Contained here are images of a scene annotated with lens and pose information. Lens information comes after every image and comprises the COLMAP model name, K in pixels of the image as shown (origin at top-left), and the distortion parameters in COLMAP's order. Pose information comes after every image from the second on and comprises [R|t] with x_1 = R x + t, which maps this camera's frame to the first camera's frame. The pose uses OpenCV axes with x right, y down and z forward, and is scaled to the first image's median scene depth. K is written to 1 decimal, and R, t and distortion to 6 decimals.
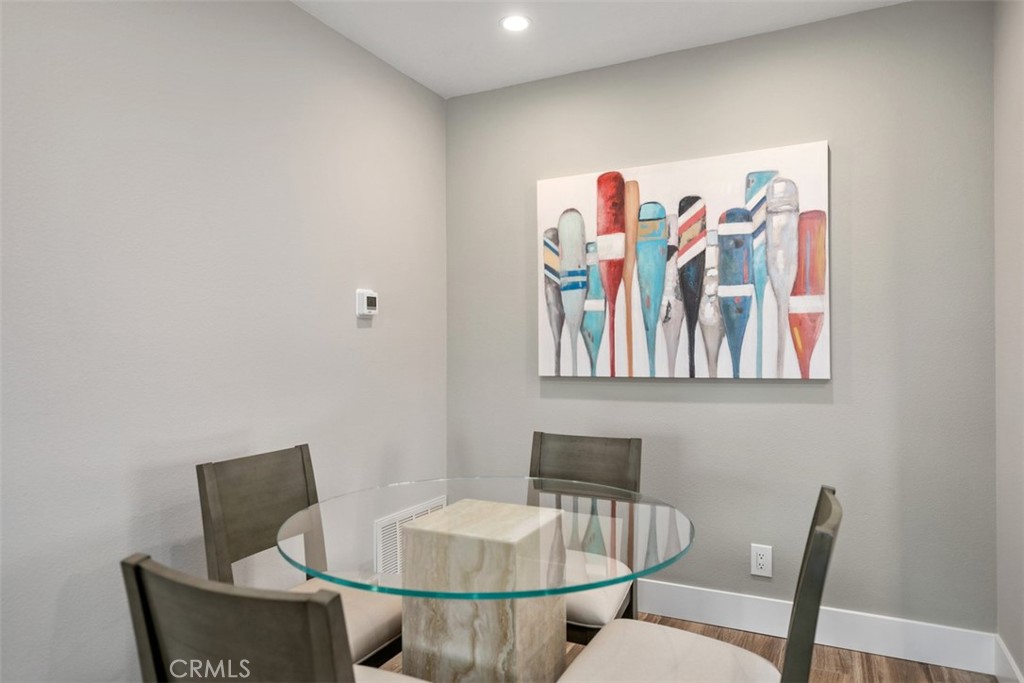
lens RADIAL K [[624.2, 0, 528.5], [0, 624.2, 356.1], [0, 0, 1]] dist [-0.000106, 0.000014]
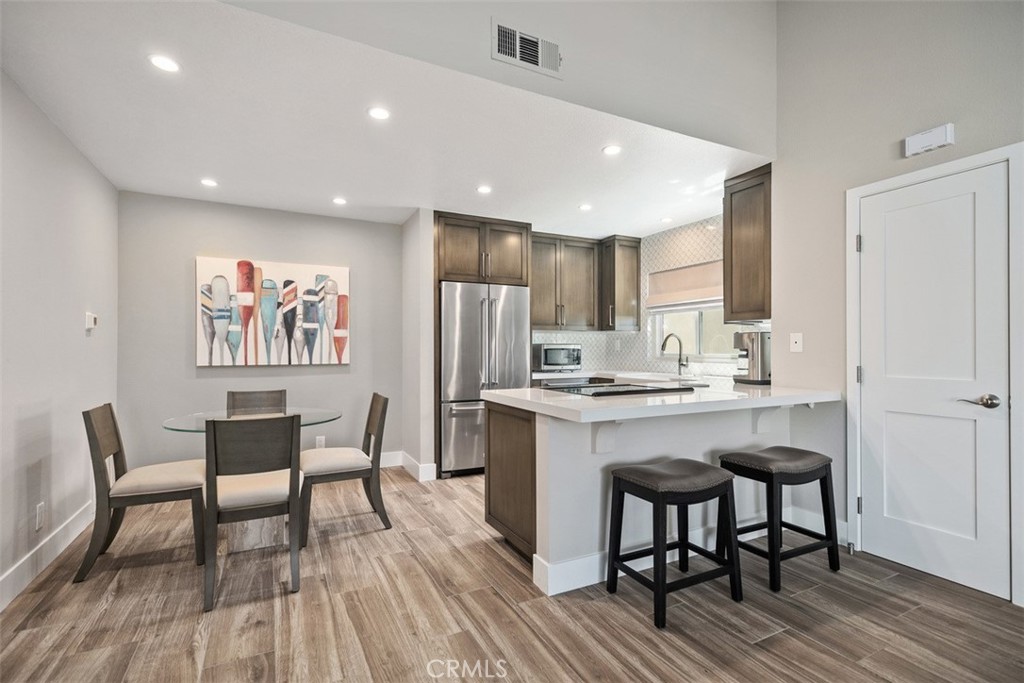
lens RADIAL K [[469.2, 0, 510.1], [0, 469.2, 346.2], [0, 0, 1]] dist [0.001610, 0.000089]
pose [[0.588297, 0.014984, 0.808506, -0.592509], [0.005222, 0.999737, -0.022328, 0.011226], [-0.808628, 0.017357, 0.588064, -0.557368]]
